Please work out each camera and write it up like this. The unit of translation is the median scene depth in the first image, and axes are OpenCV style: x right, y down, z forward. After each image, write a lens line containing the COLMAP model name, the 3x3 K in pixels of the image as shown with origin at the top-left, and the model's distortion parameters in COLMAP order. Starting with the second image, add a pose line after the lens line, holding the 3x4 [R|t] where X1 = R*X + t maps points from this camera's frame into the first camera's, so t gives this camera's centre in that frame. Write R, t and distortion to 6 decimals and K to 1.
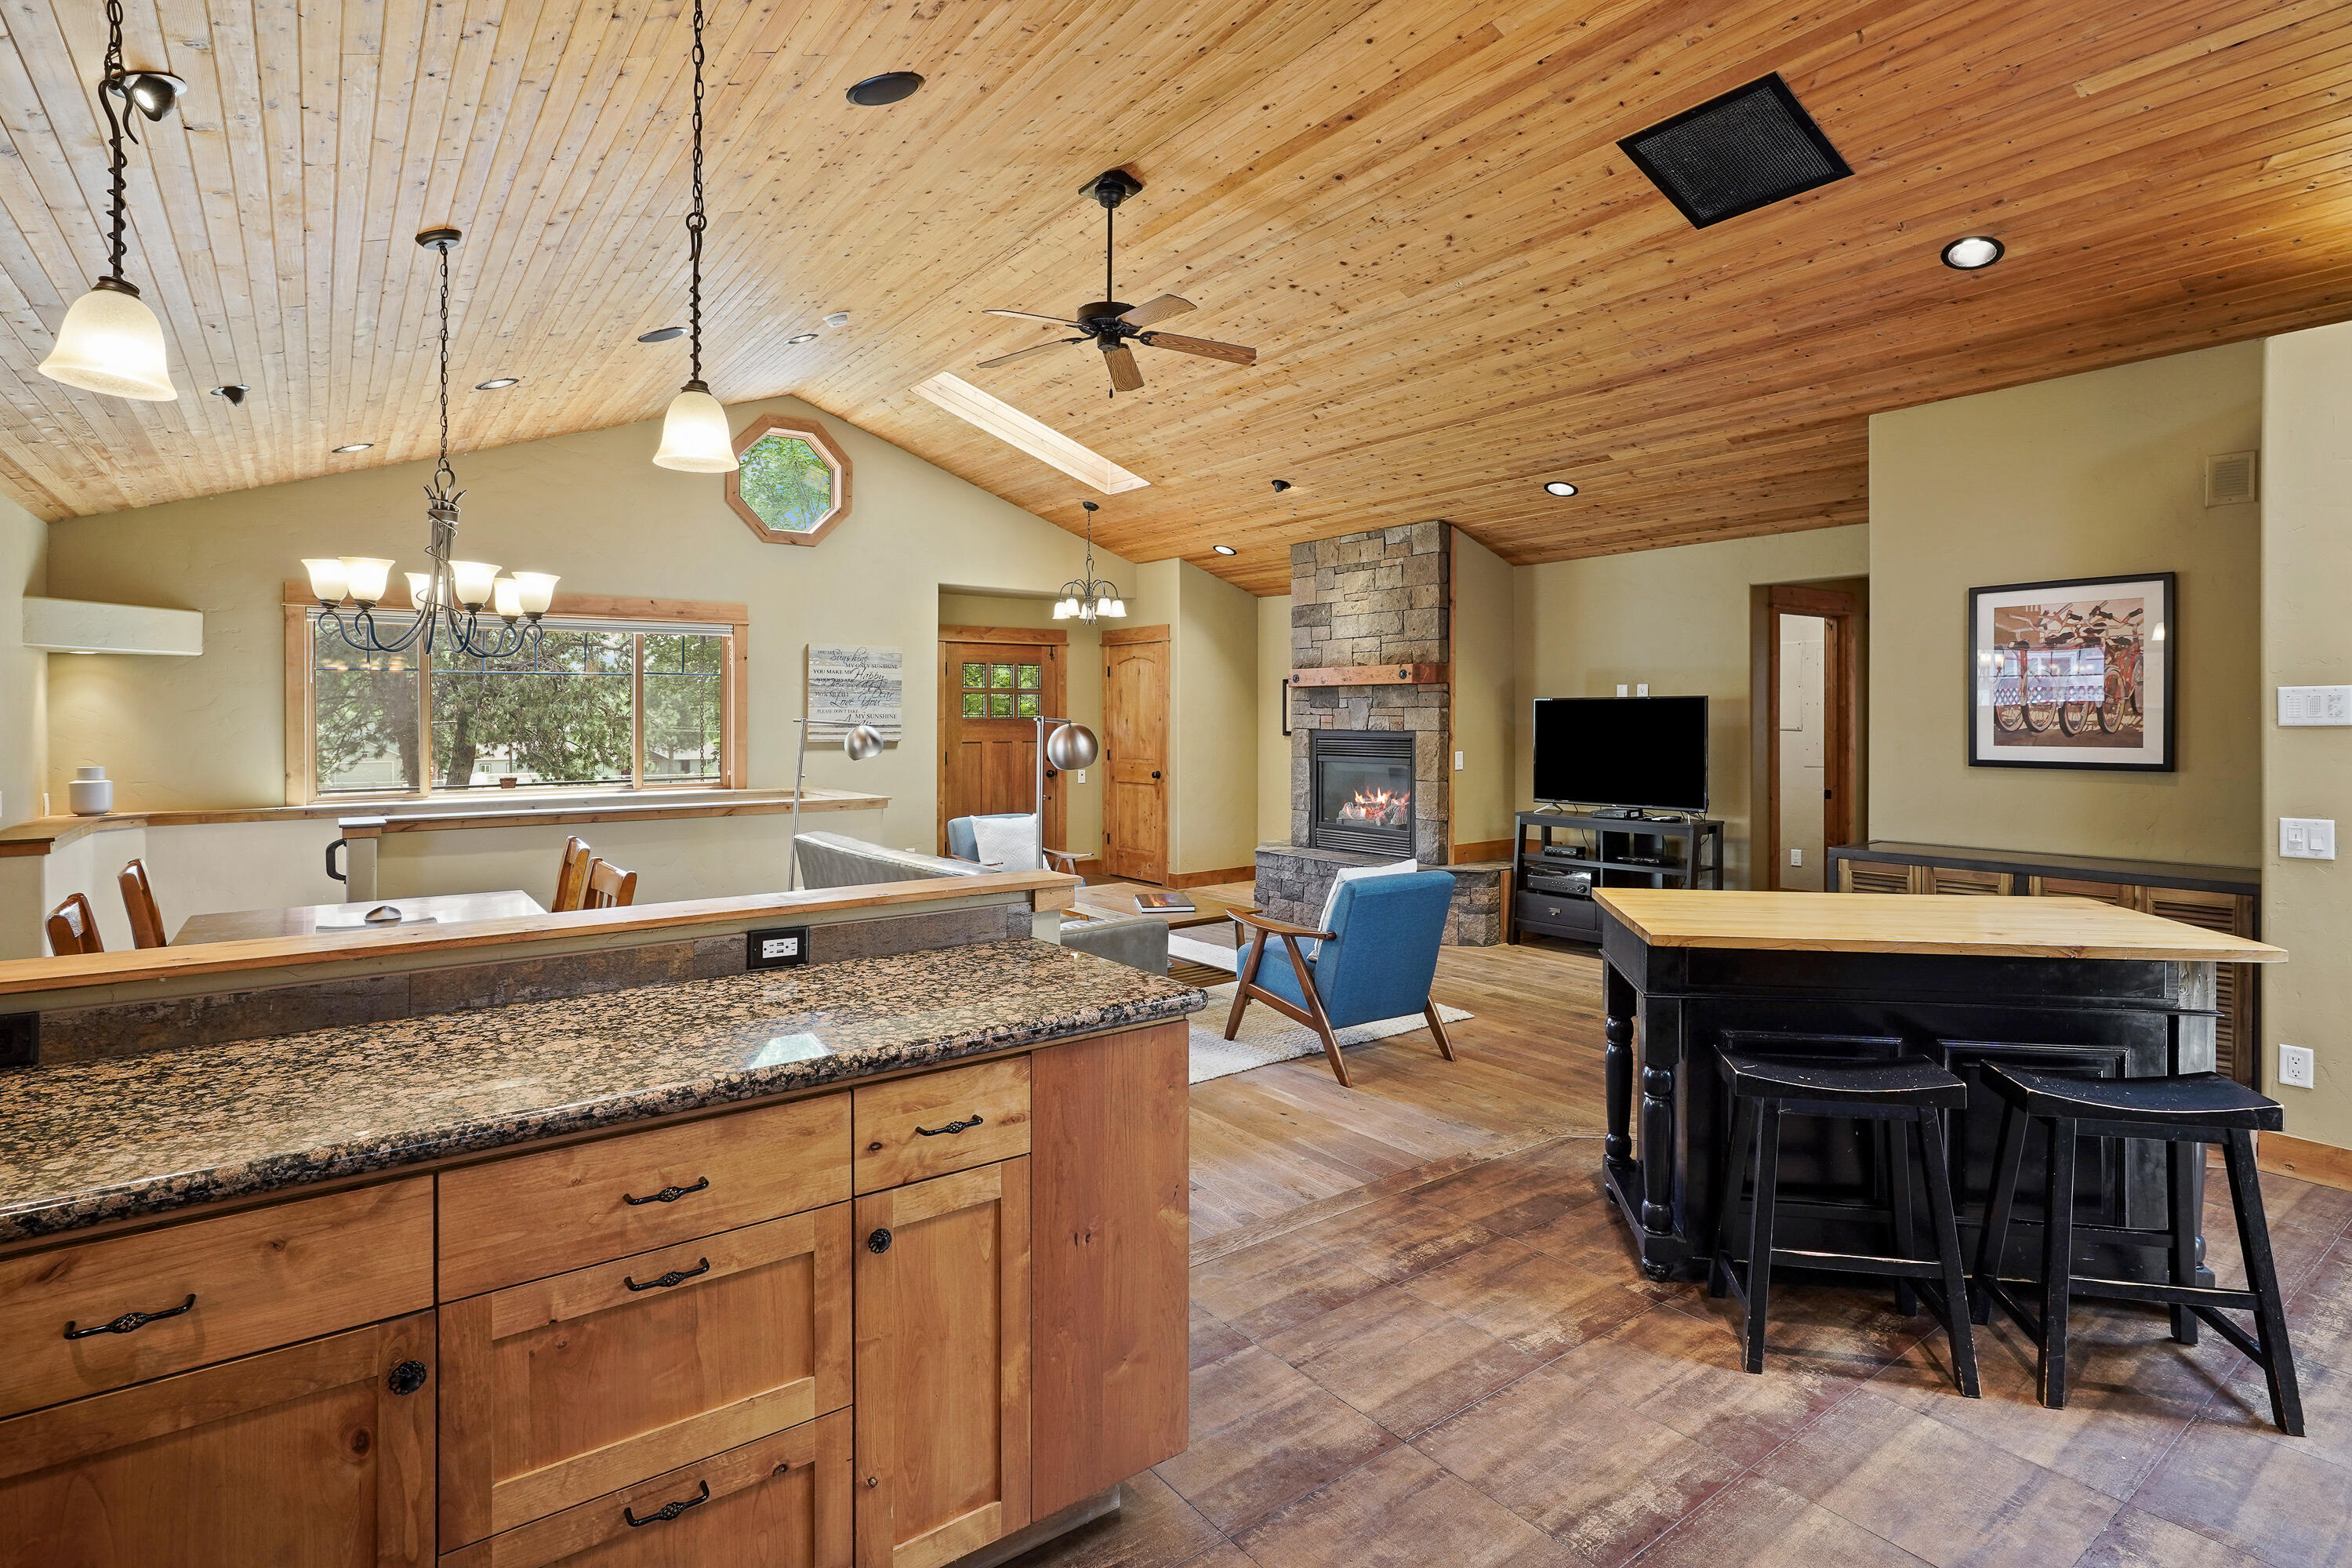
lens RADIAL K [[1169.4, 0, 1171.8], [0, 1169.4, 709.2], [0, 0, 1]] dist [-0.028224, 0.018210]
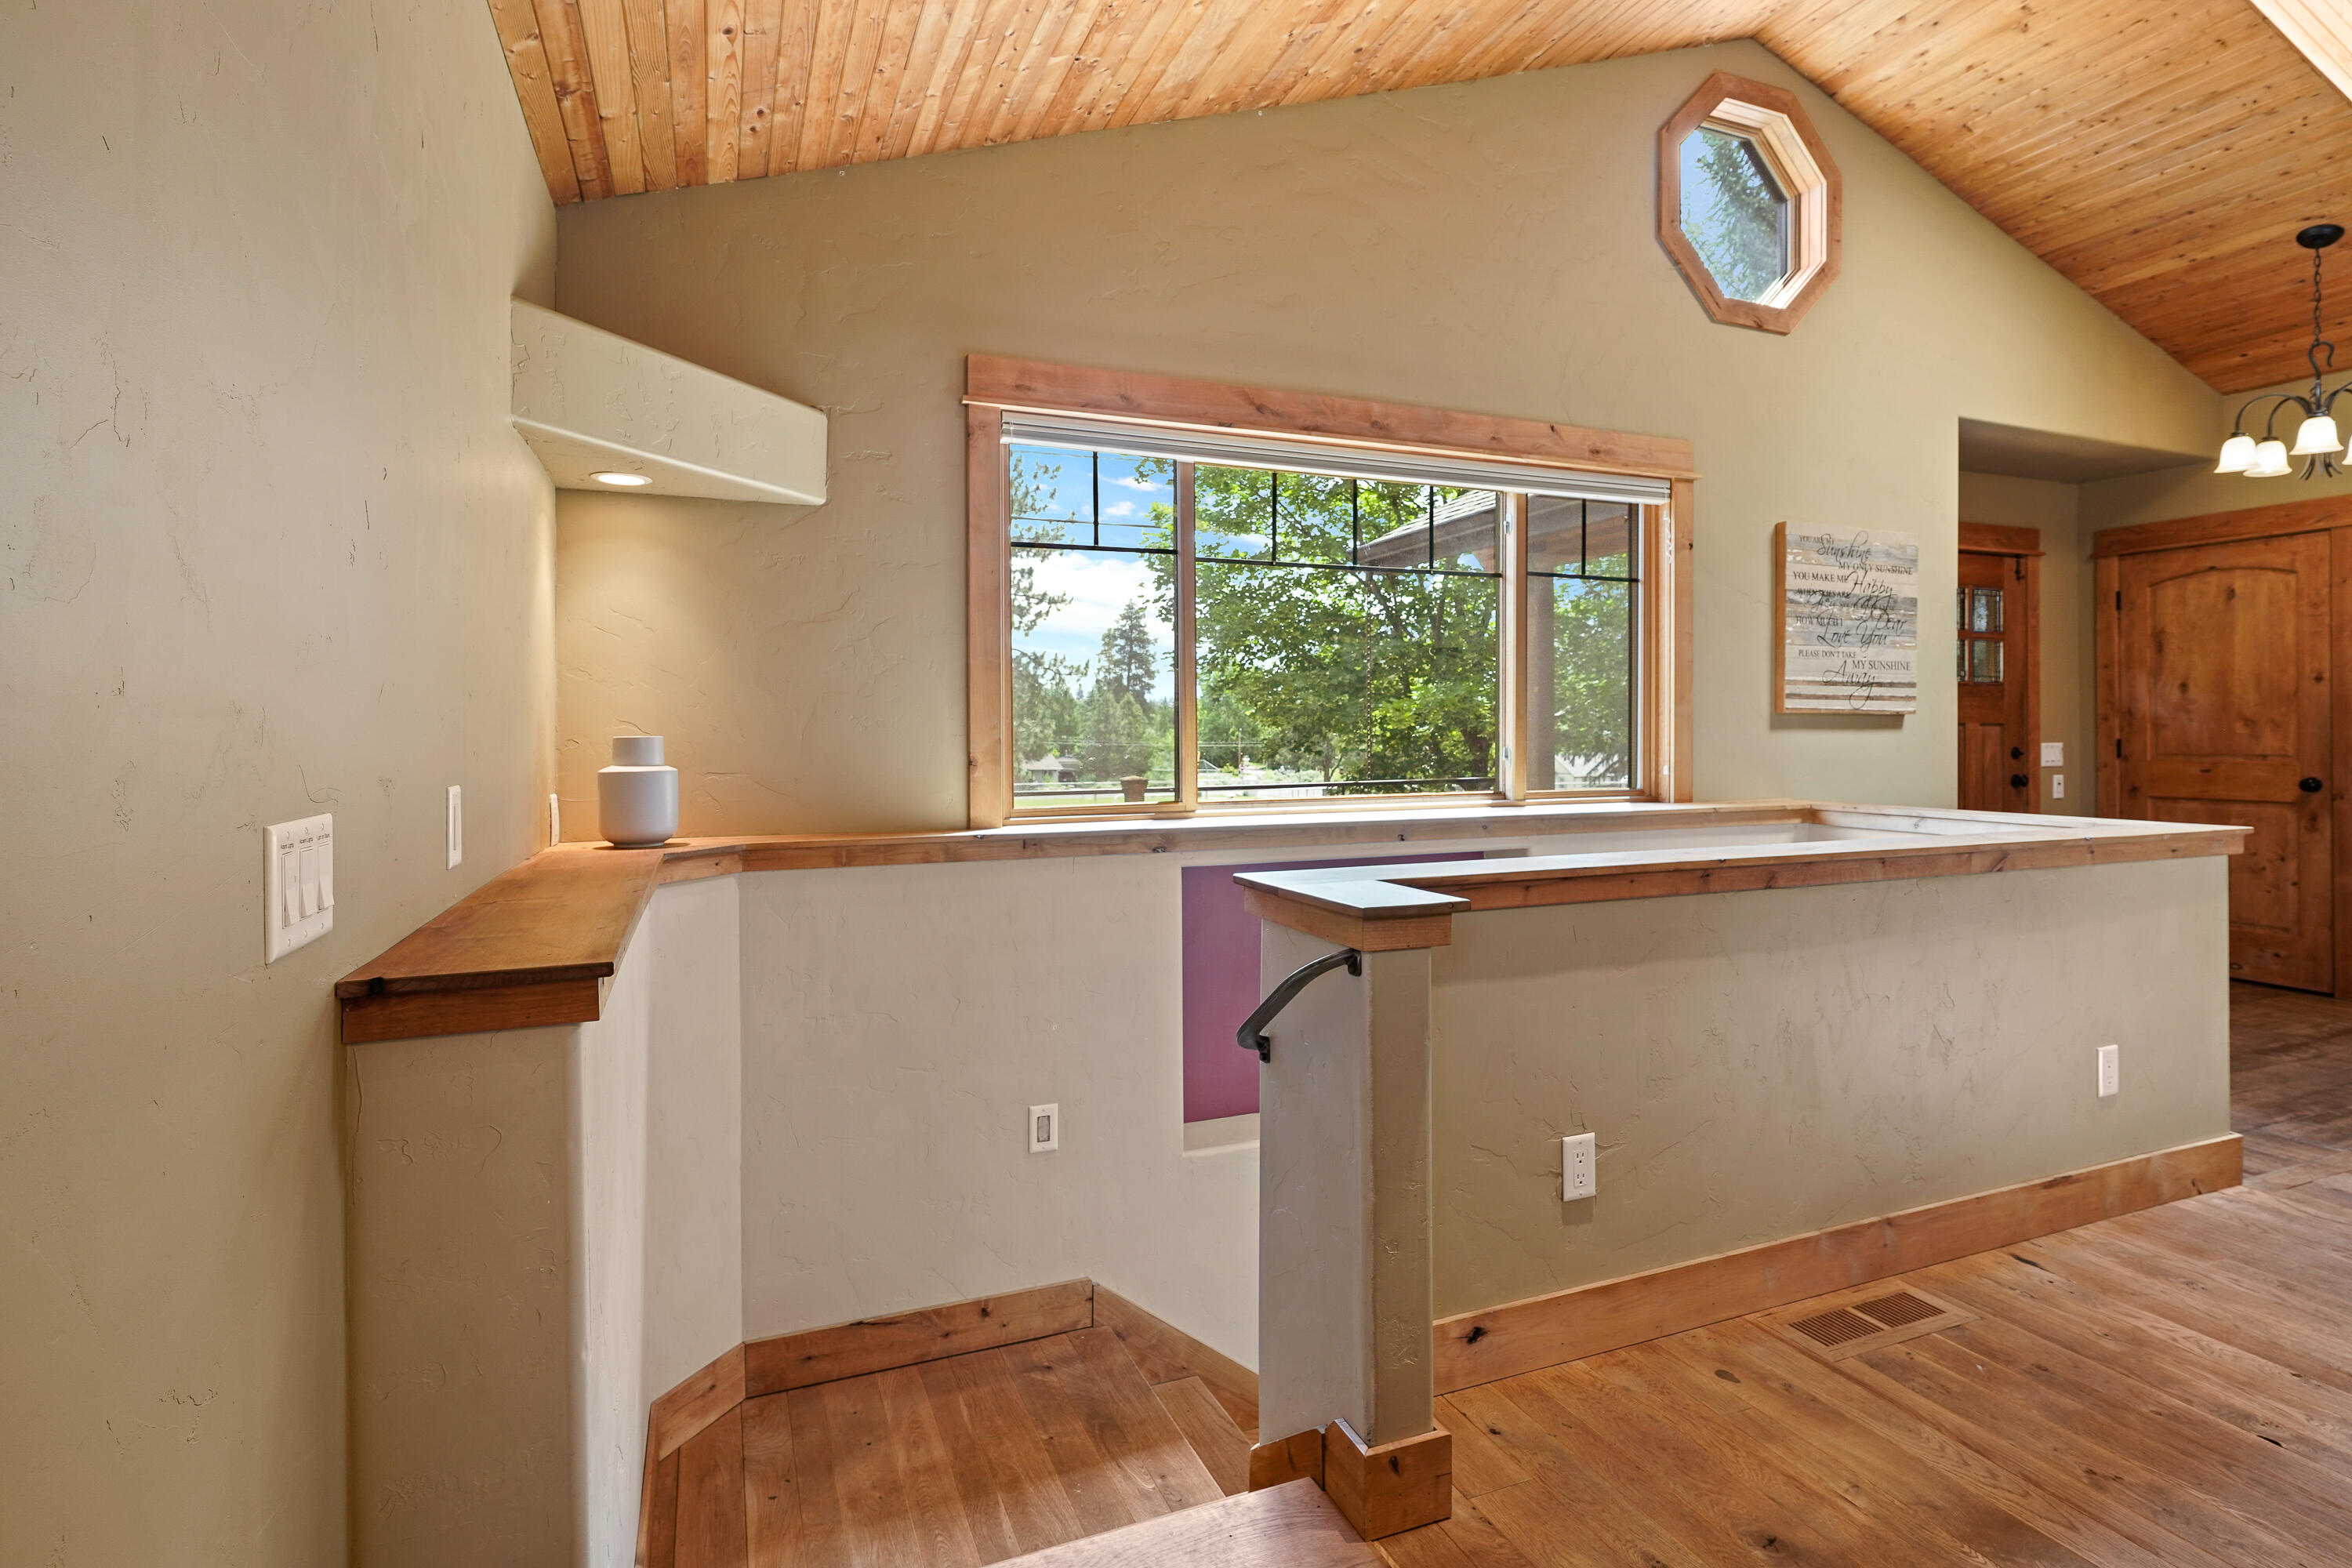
lens RADIAL K [[1133.3, 0, 1180.6], [0, 1133.3, 729.7], [0, 0, 1]] dist [-0.003993, -0.000190]
pose [[0.969959, -0.001849, -0.243262, -0.479382], [0.002757, 0.999990, 0.003394, 0.035428], [0.243253, -0.003963, 0.969955, 0.481542]]
